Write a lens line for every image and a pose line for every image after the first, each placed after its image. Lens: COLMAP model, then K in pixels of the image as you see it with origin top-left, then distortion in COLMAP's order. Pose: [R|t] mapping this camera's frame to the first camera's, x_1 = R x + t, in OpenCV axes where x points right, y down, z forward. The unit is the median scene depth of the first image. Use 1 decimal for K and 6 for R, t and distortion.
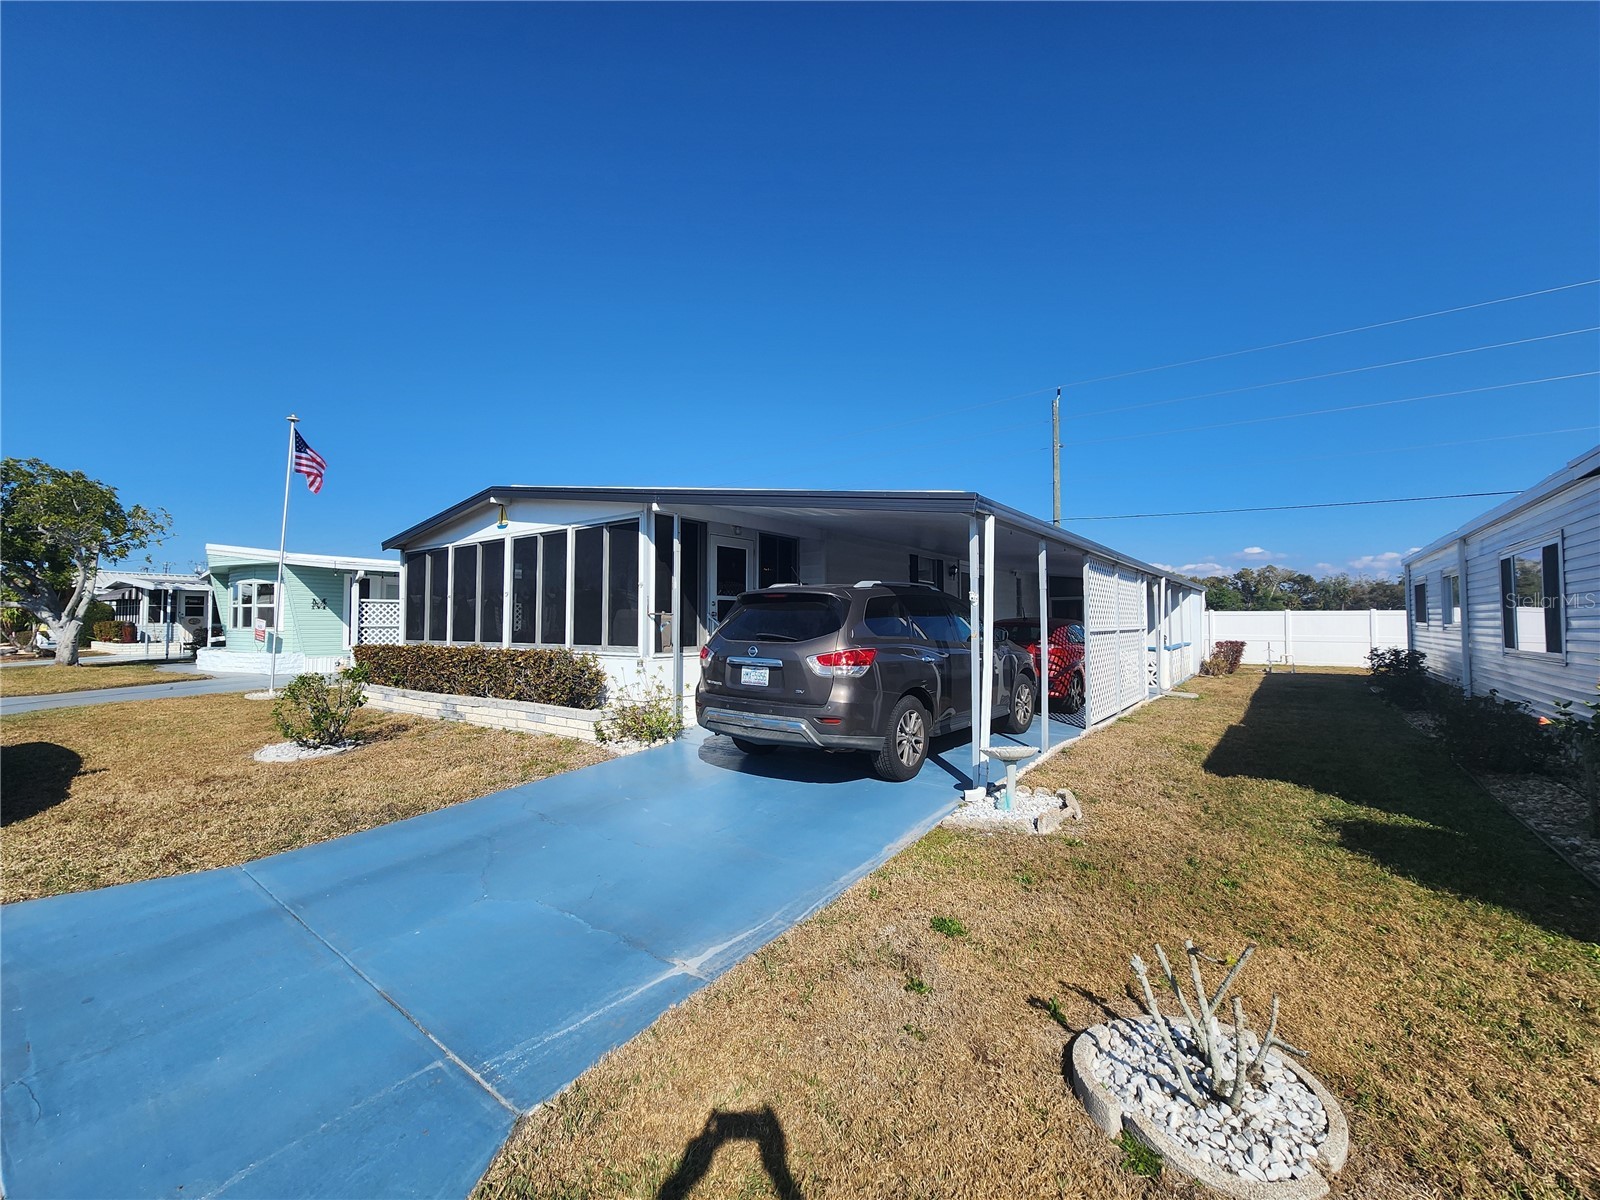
lens RADIAL K [[648.9, 0, 800.0], [0, 648.9, 600.0], [0, 0, 1]] dist [-0.000650, 0.000010]
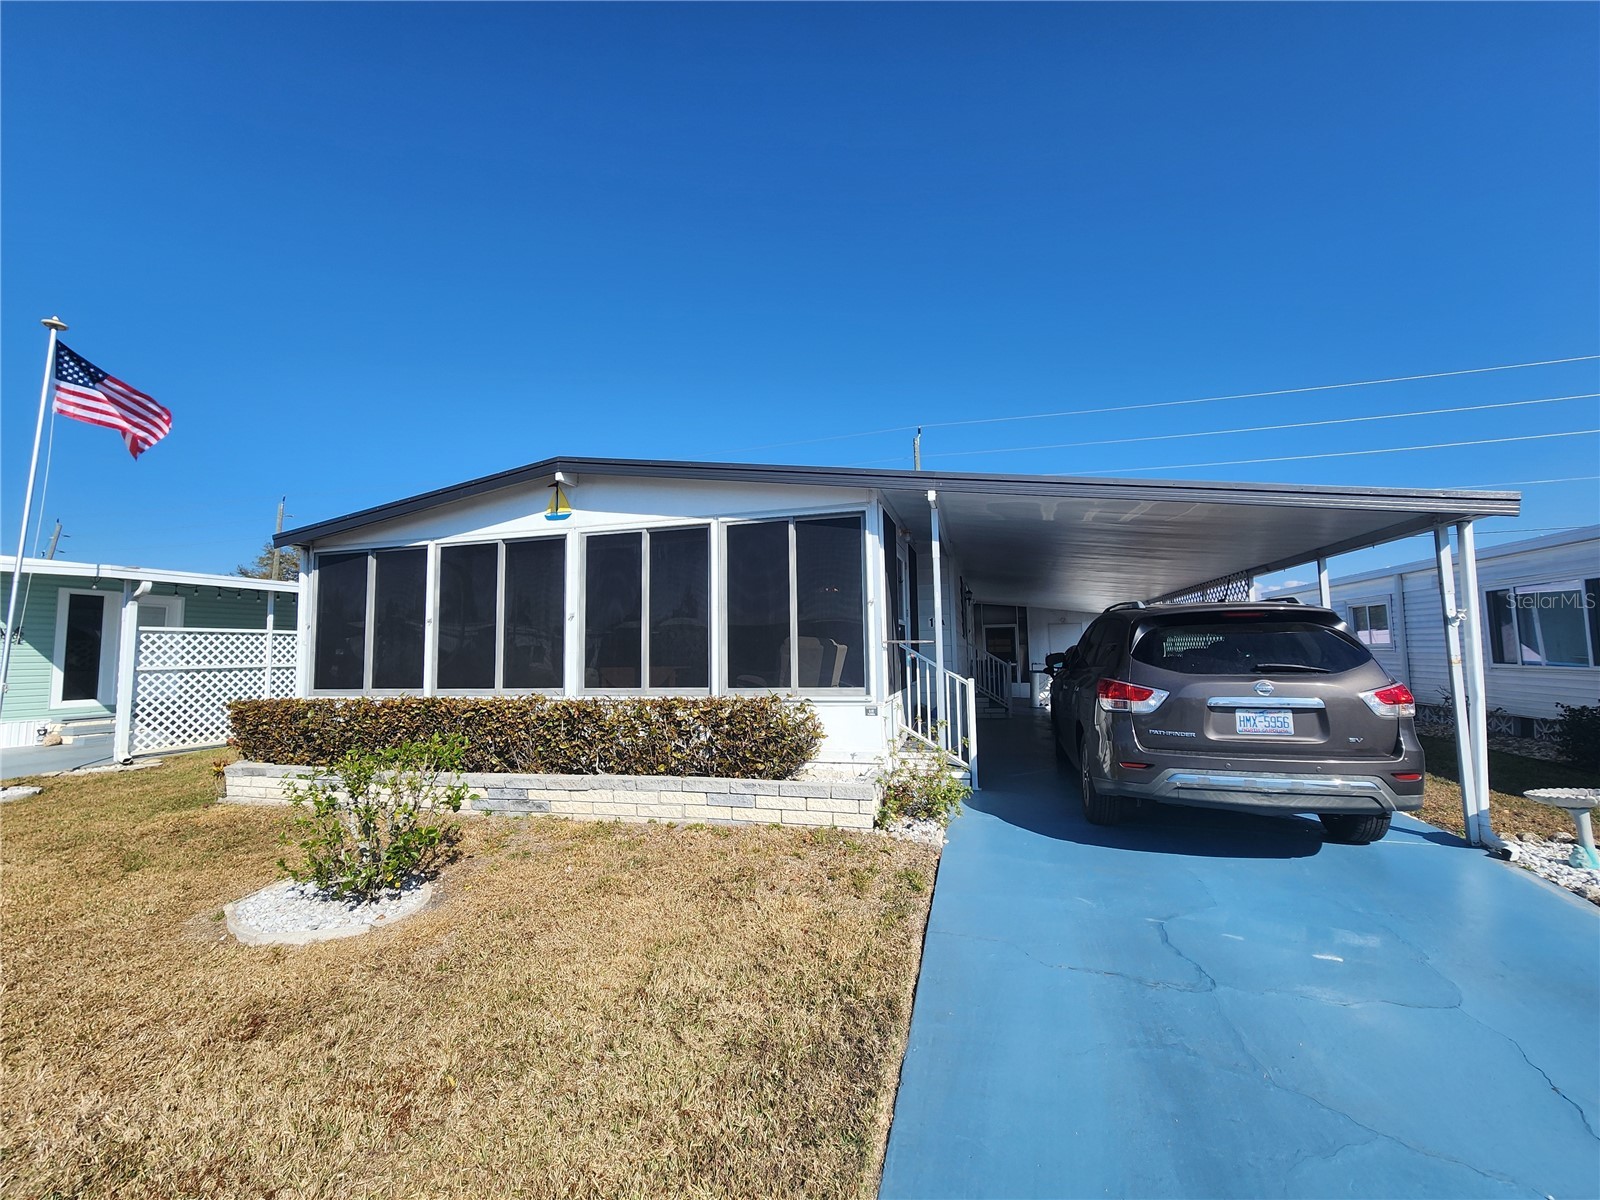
lens RADIAL K [[648.9, 0, 800.0], [0, 648.9, 600.0], [0, 0, 1]] dist [-0.000650, 0.000010]
pose [[0.933091, 0.013563, 0.359385, -0.507848], [0.003230, 0.998932, -0.046087, 0.006460], [-0.359627, 0.044164, 0.932051, 0.302347]]
